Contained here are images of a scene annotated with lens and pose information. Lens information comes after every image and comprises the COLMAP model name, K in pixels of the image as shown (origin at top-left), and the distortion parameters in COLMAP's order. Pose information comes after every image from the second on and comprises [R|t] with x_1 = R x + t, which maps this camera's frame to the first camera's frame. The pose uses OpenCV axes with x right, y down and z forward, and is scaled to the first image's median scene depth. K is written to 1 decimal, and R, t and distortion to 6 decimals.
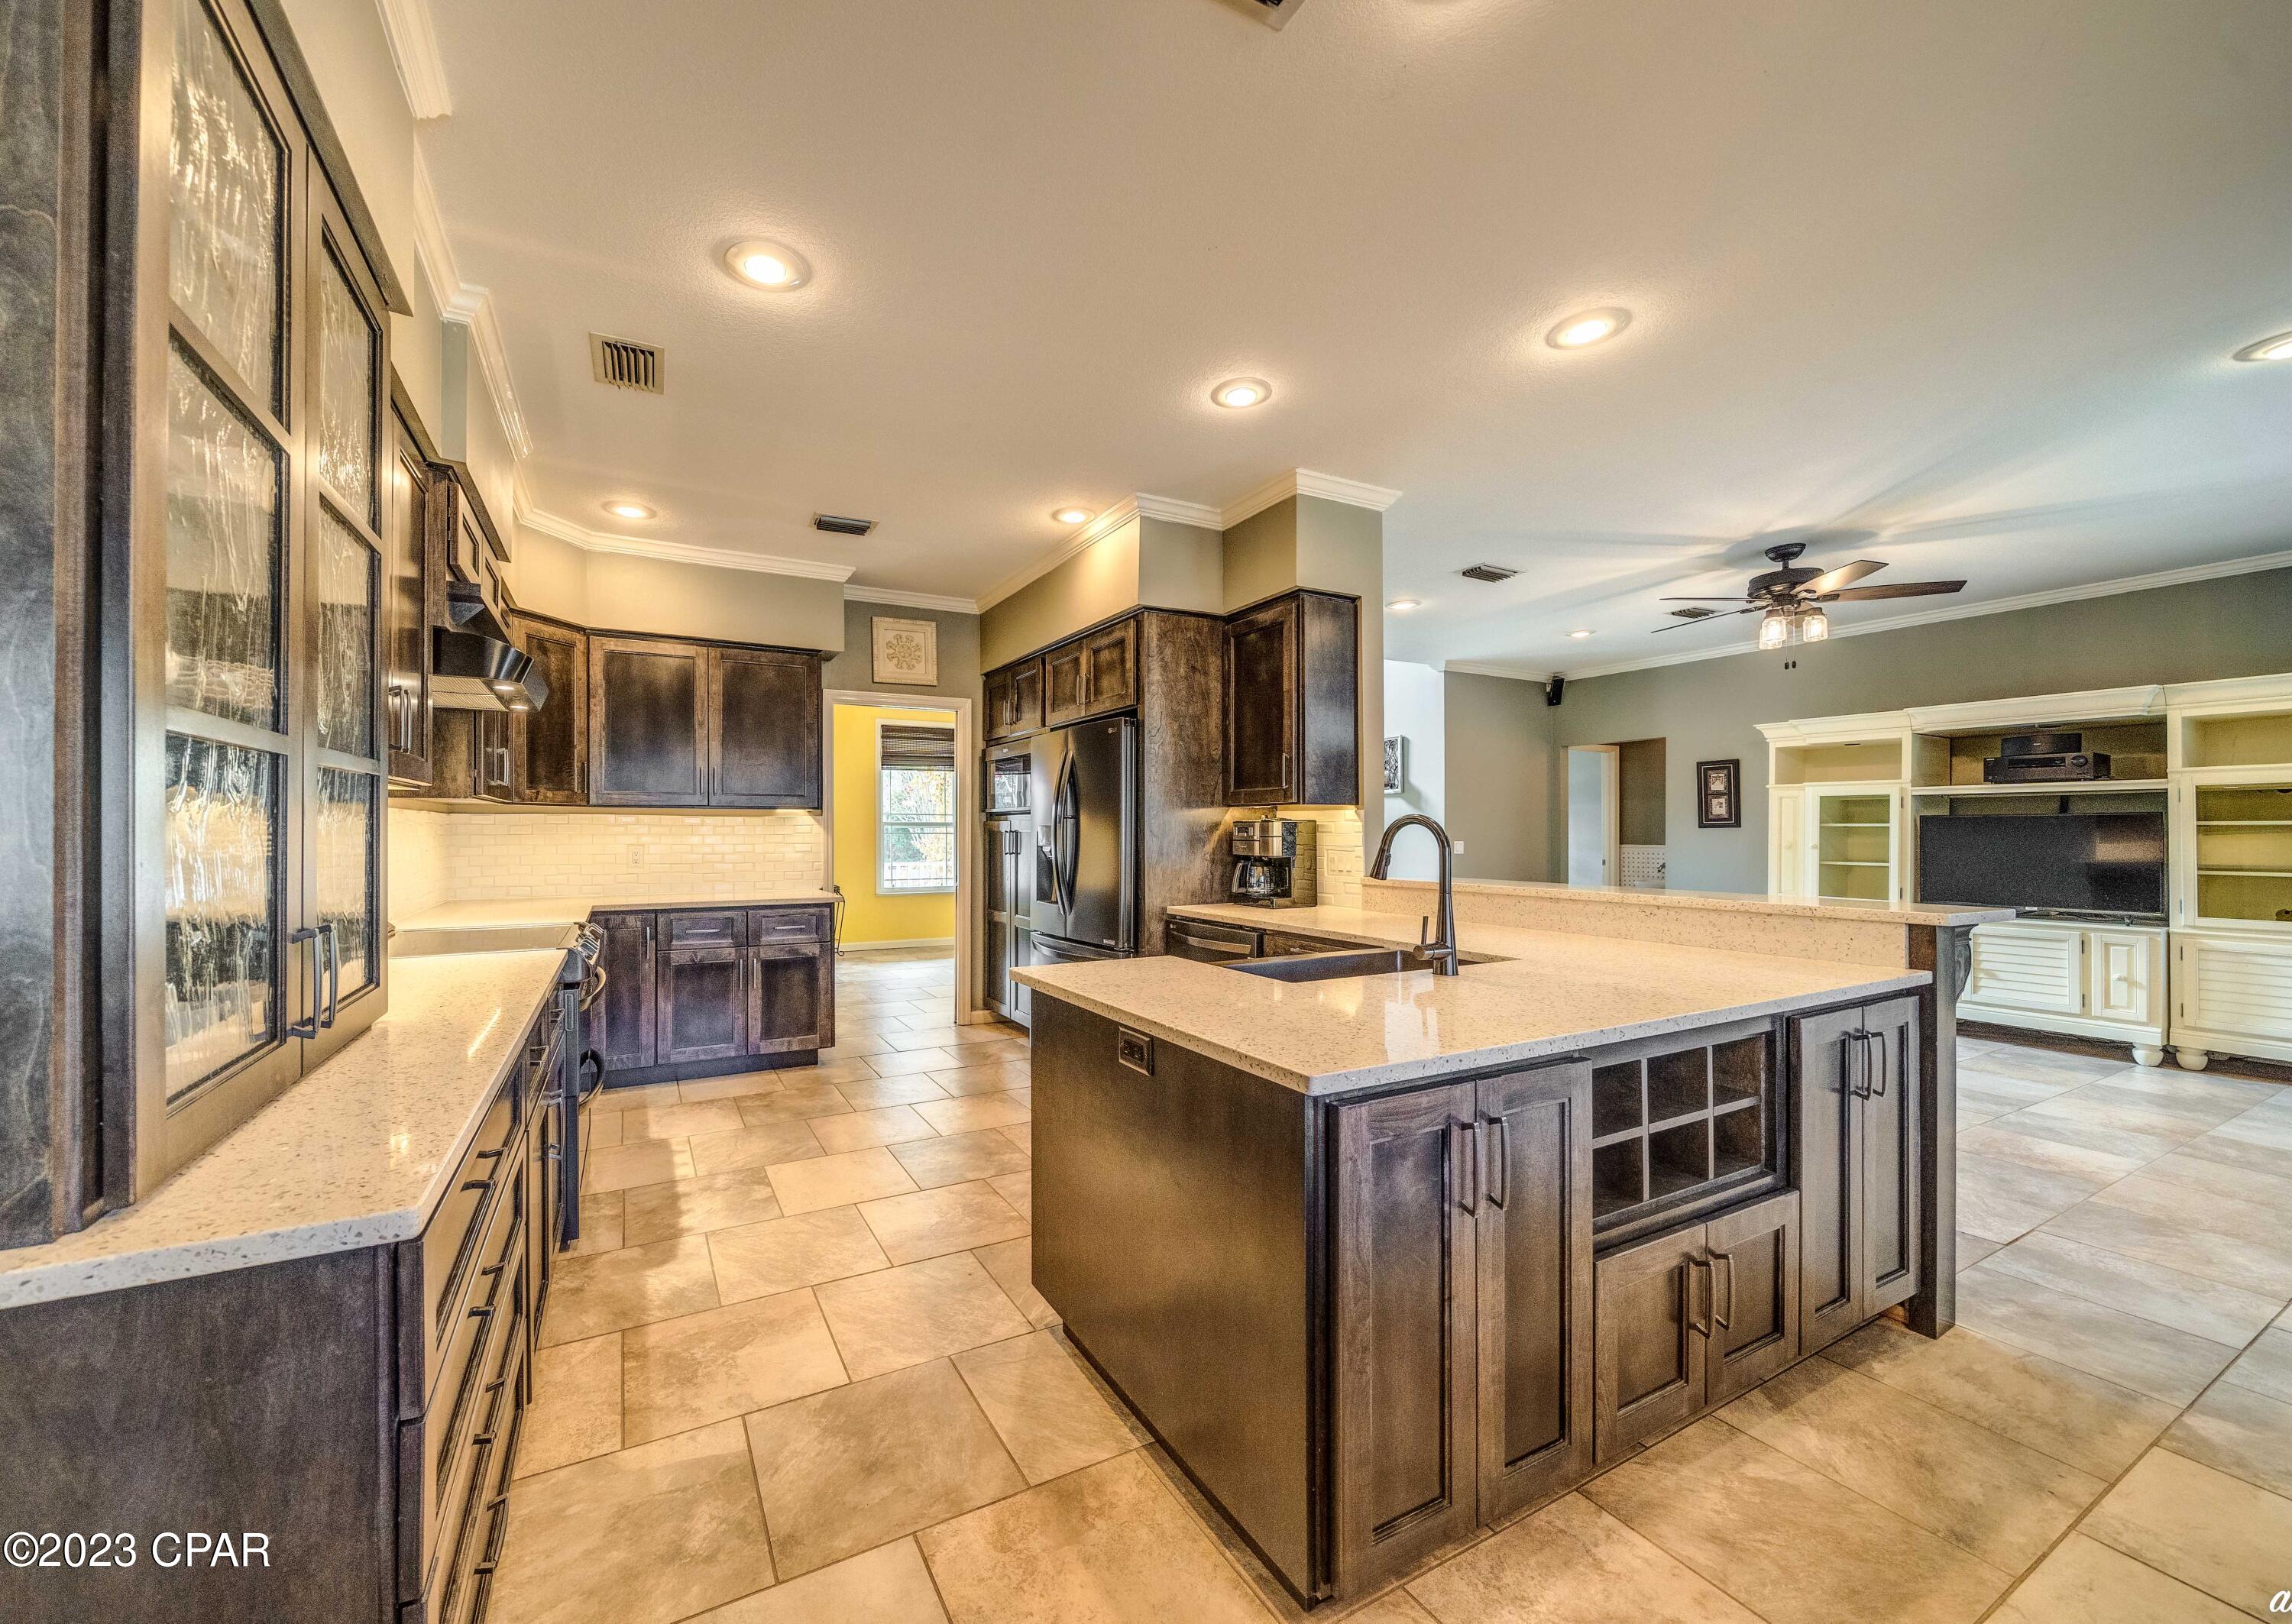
lens RADIAL K [[845.6, 0, 1076.1], [0, 845.6, 830.1], [0, 0, 1]] dist [0.001752, -0.000200]
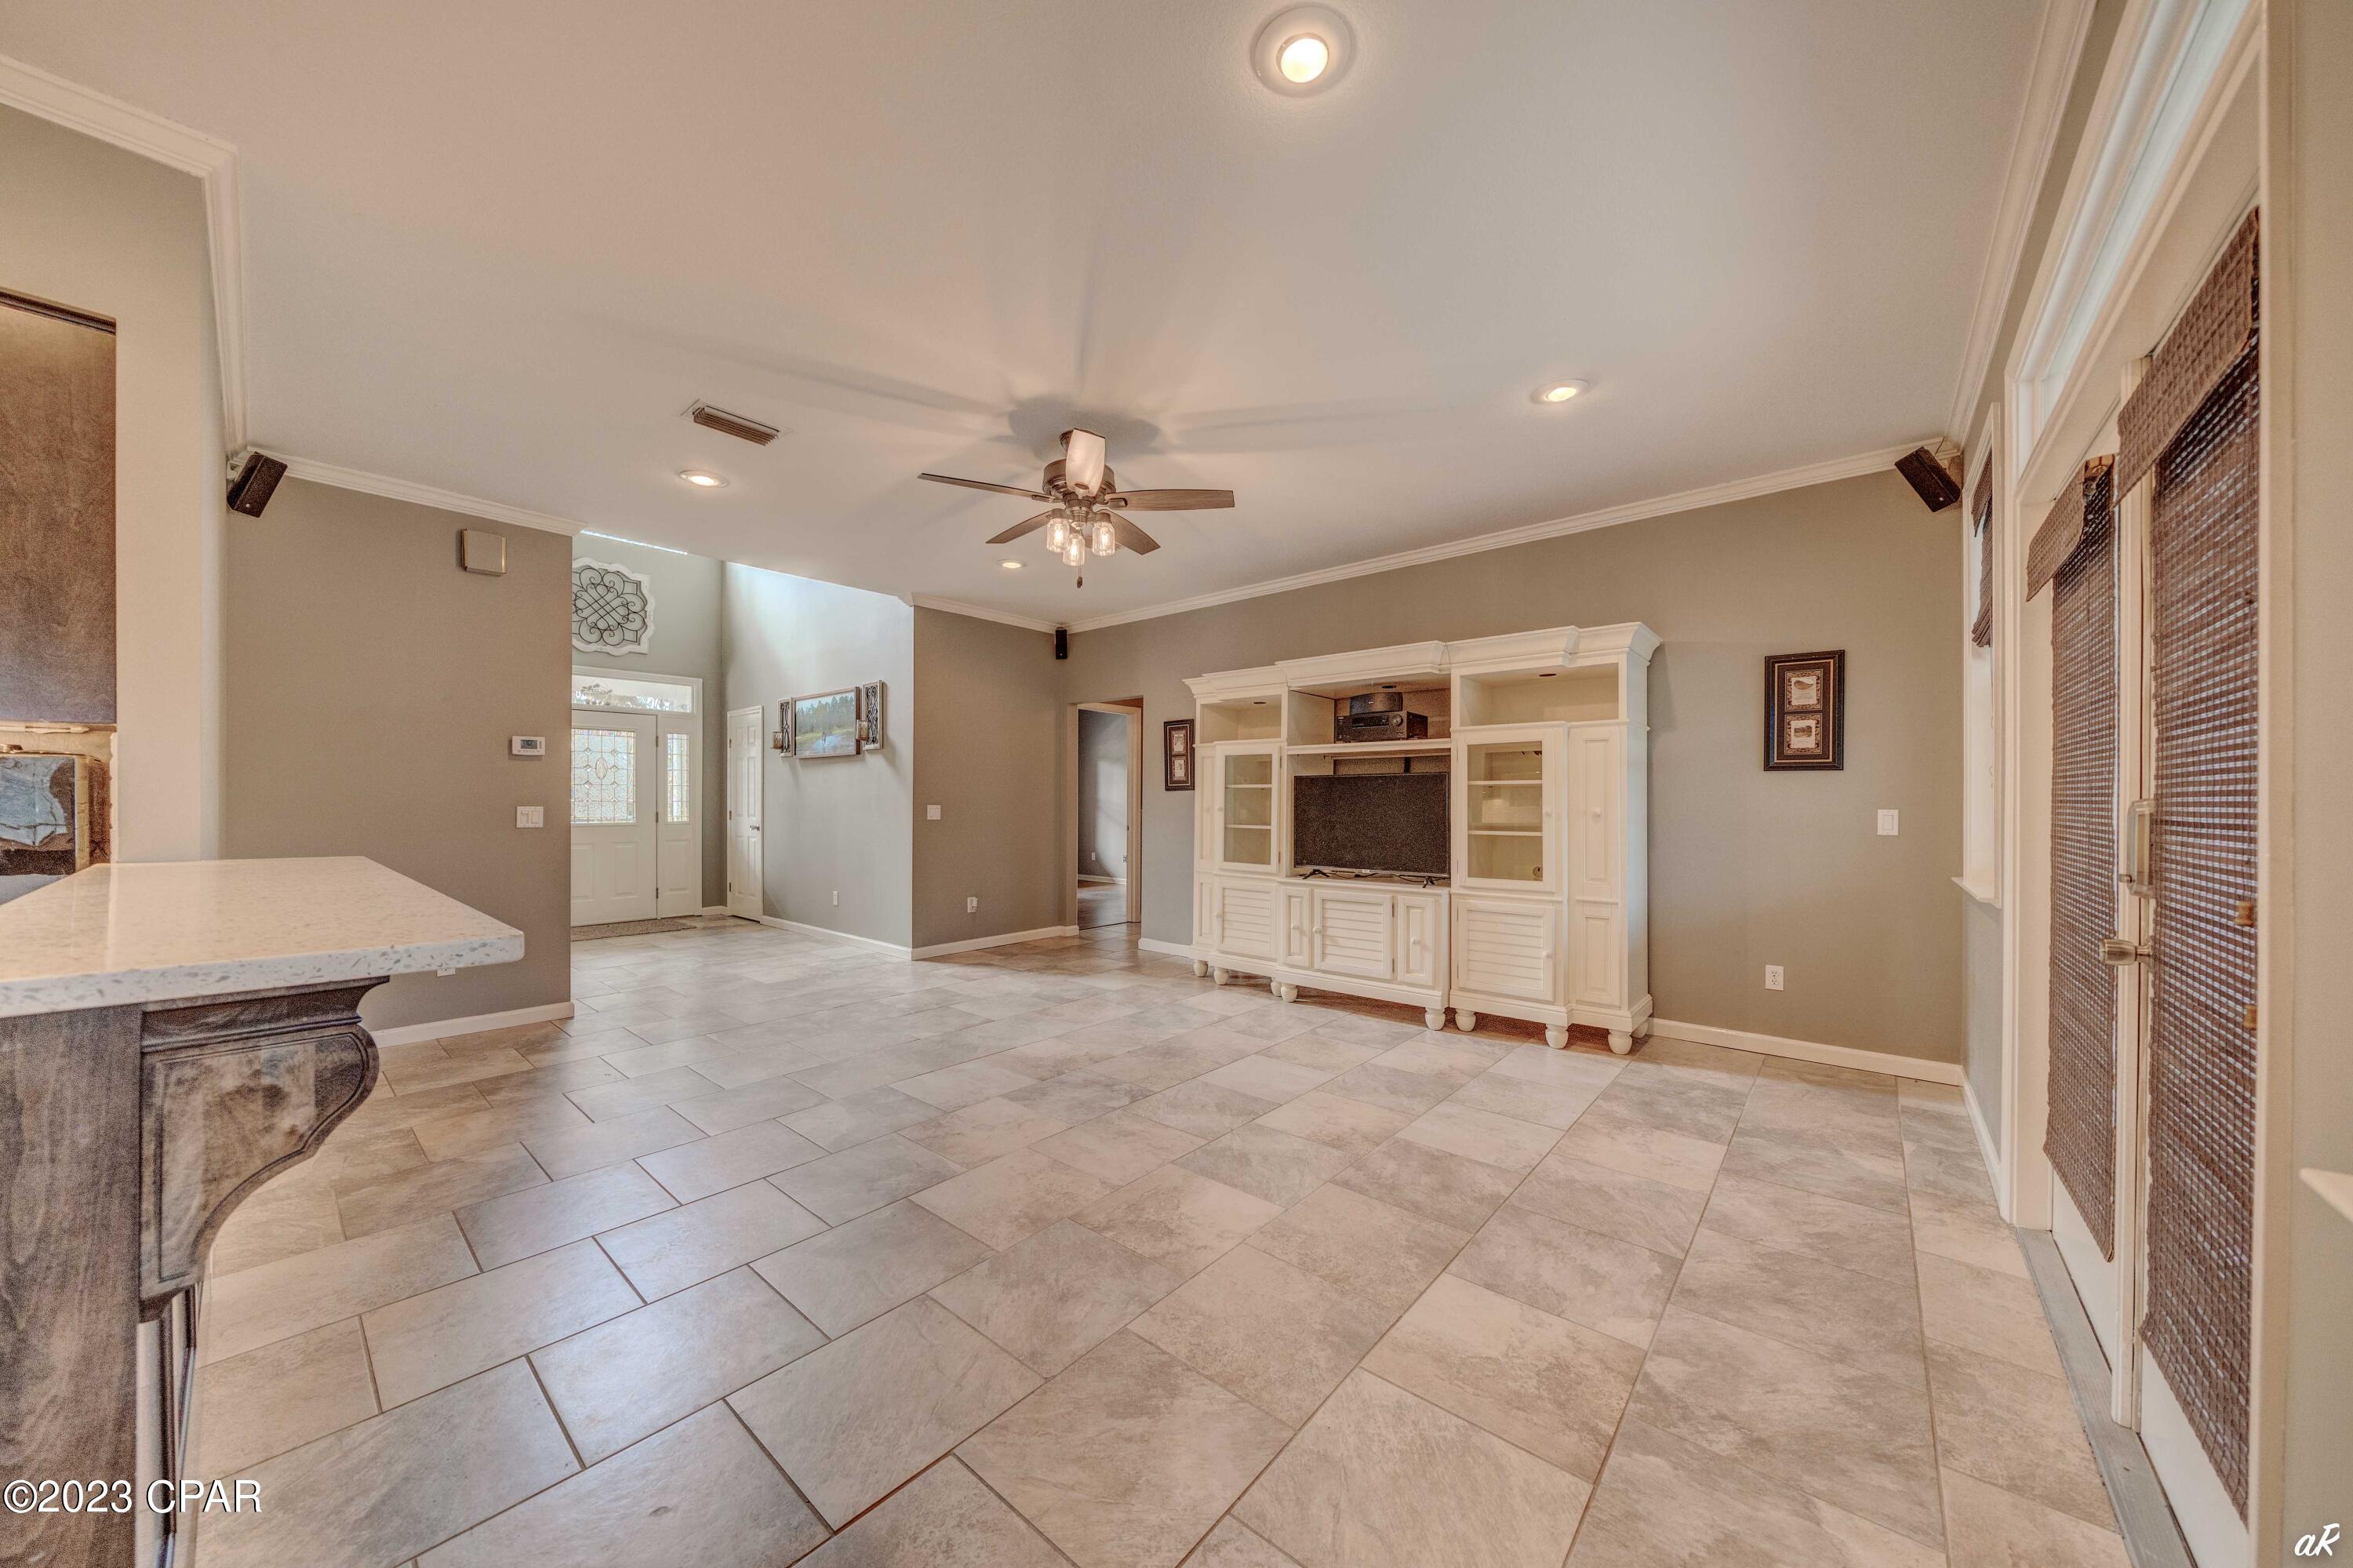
lens RADIAL K [[804.0, 0, 1178.7], [0, 804.0, 800.6], [0, 0, 1]] dist [-0.001958, -0.000123]
pose [[0.922430, 0.001520, 0.386160, 0.625211], [-0.001636, 0.999999, -0.000029, 0.013291], [-0.386160, -0.000605, 0.922432, 0.253365]]
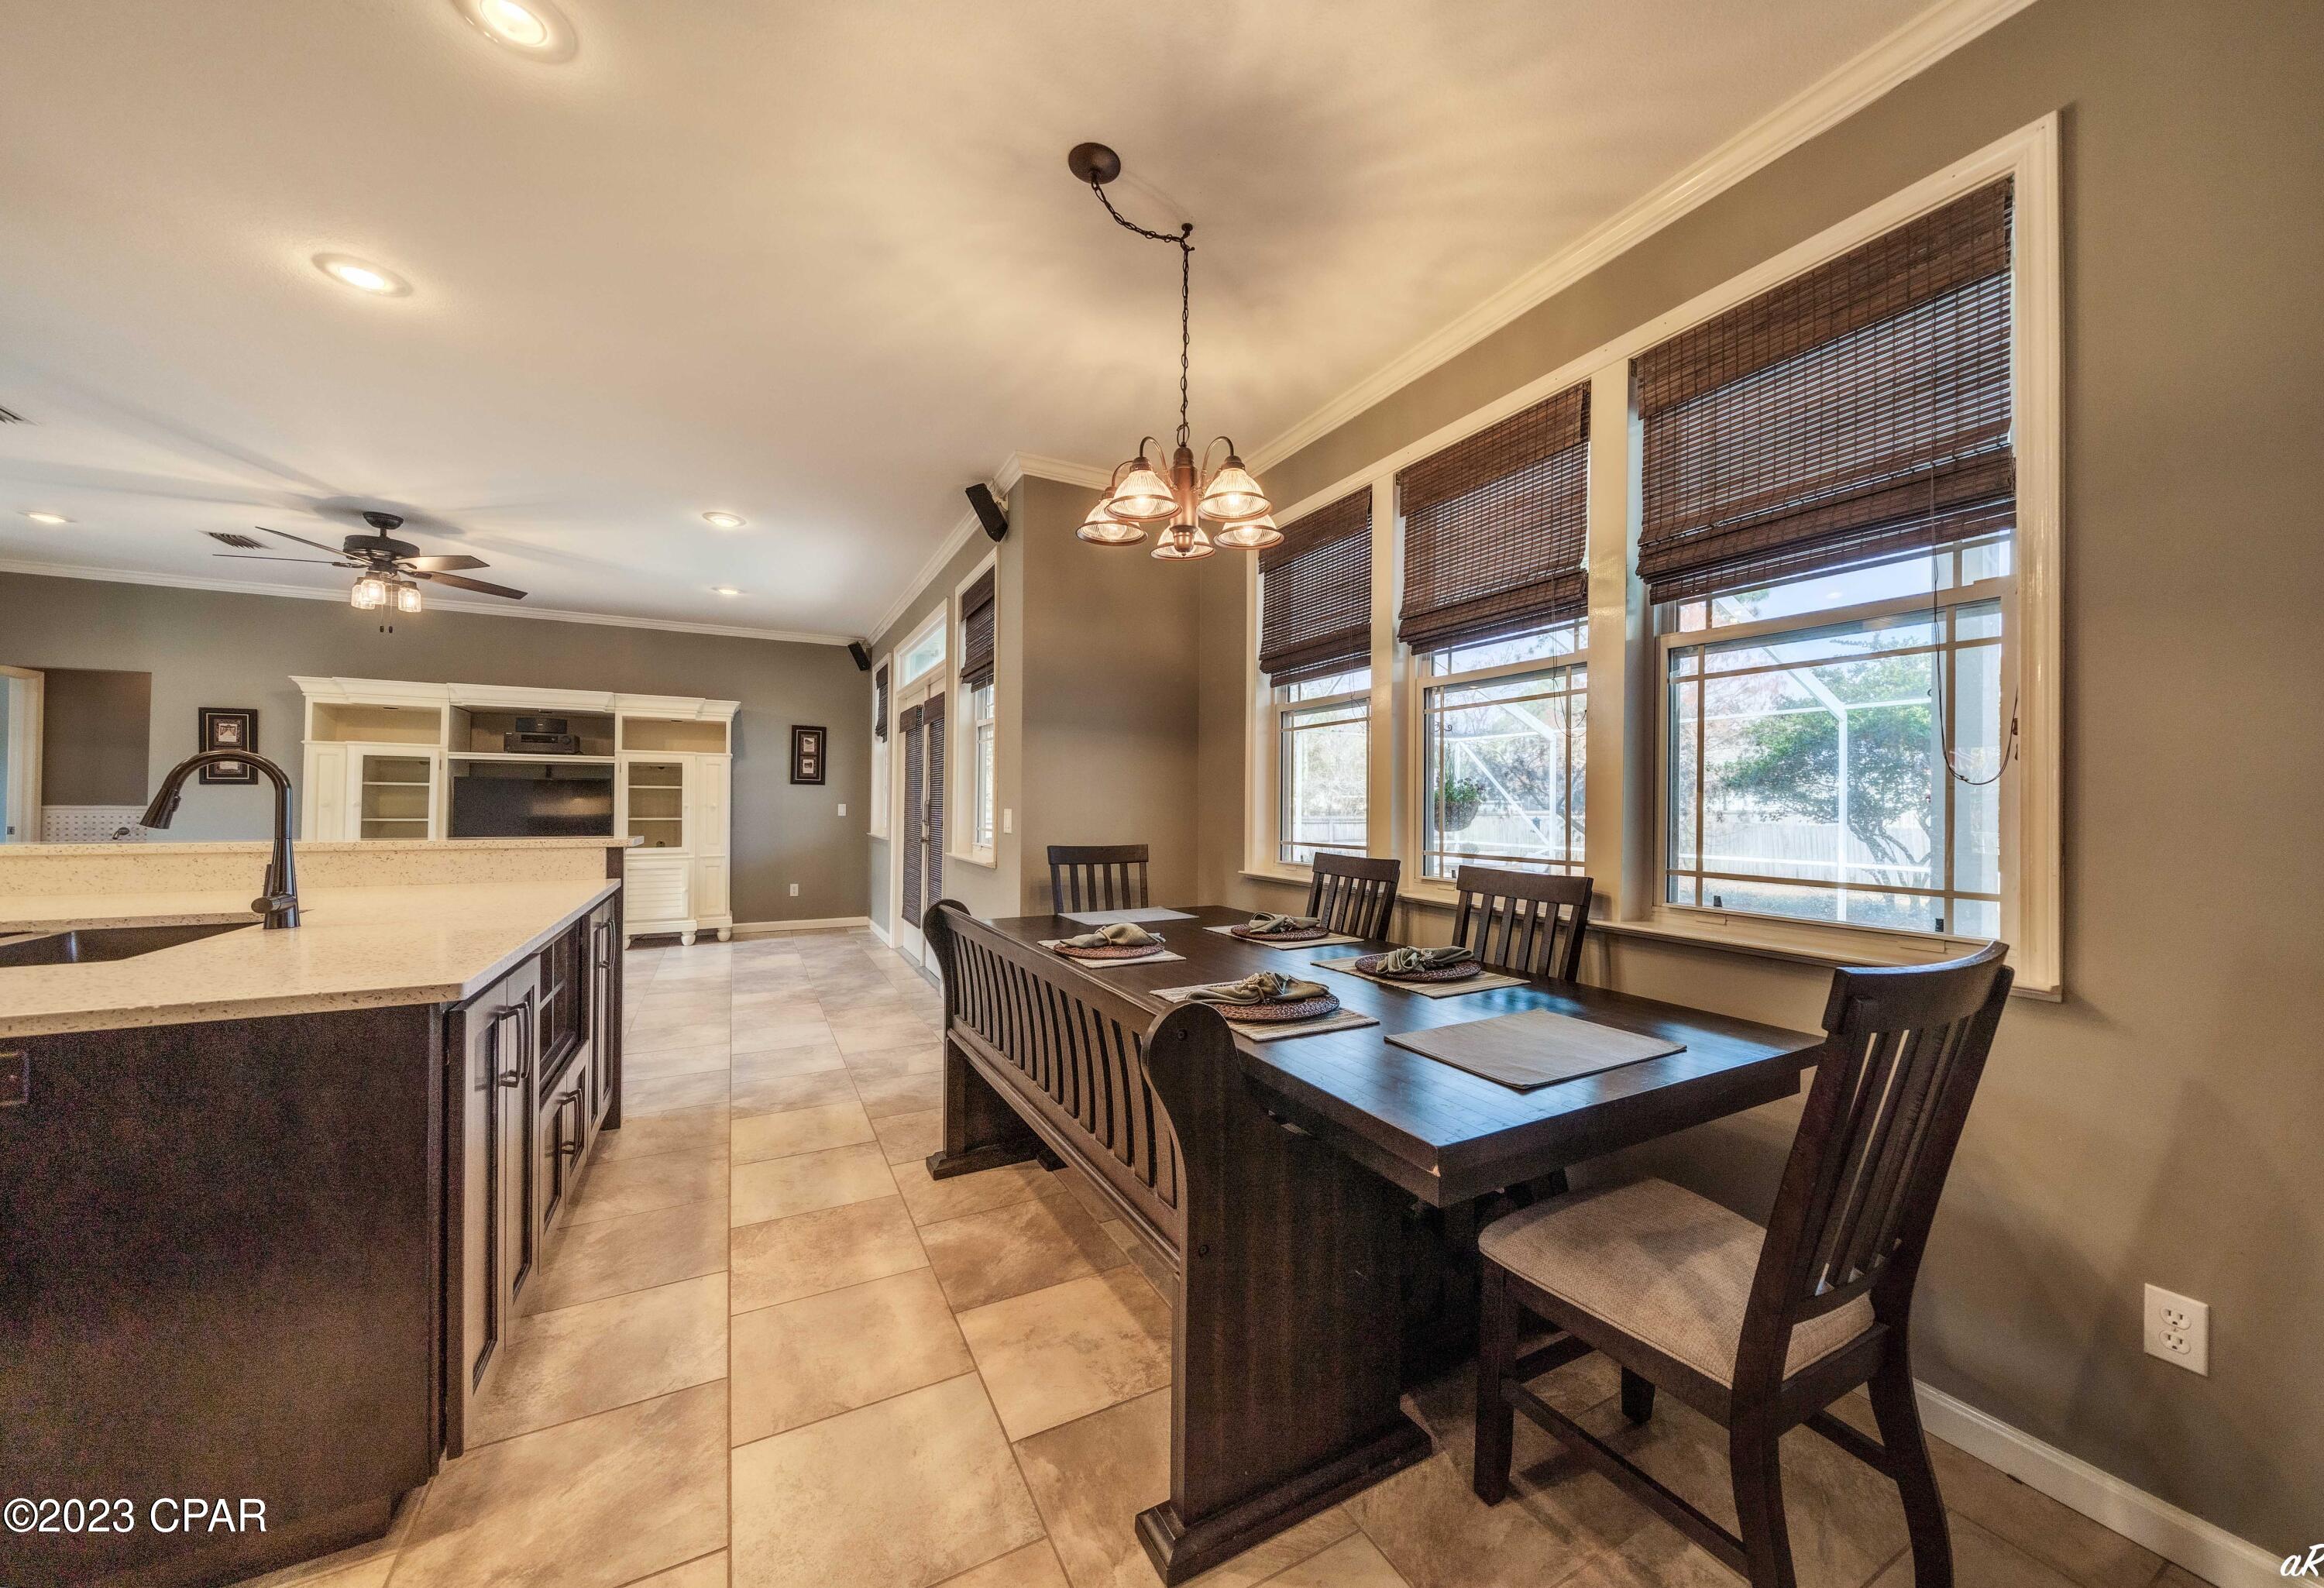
lens RADIAL K [[863.9, 0, 1186.9], [0, 863.9, 793.3], [0, 0, 1]] dist [-0.003854, -0.000208]
pose [[-0.016375, 0.011234, 0.999803, -0.236813], [-0.007922, 0.999904, -0.011365, 0.013427], [-0.999835, -0.008106, -0.016285, 0.020692]]
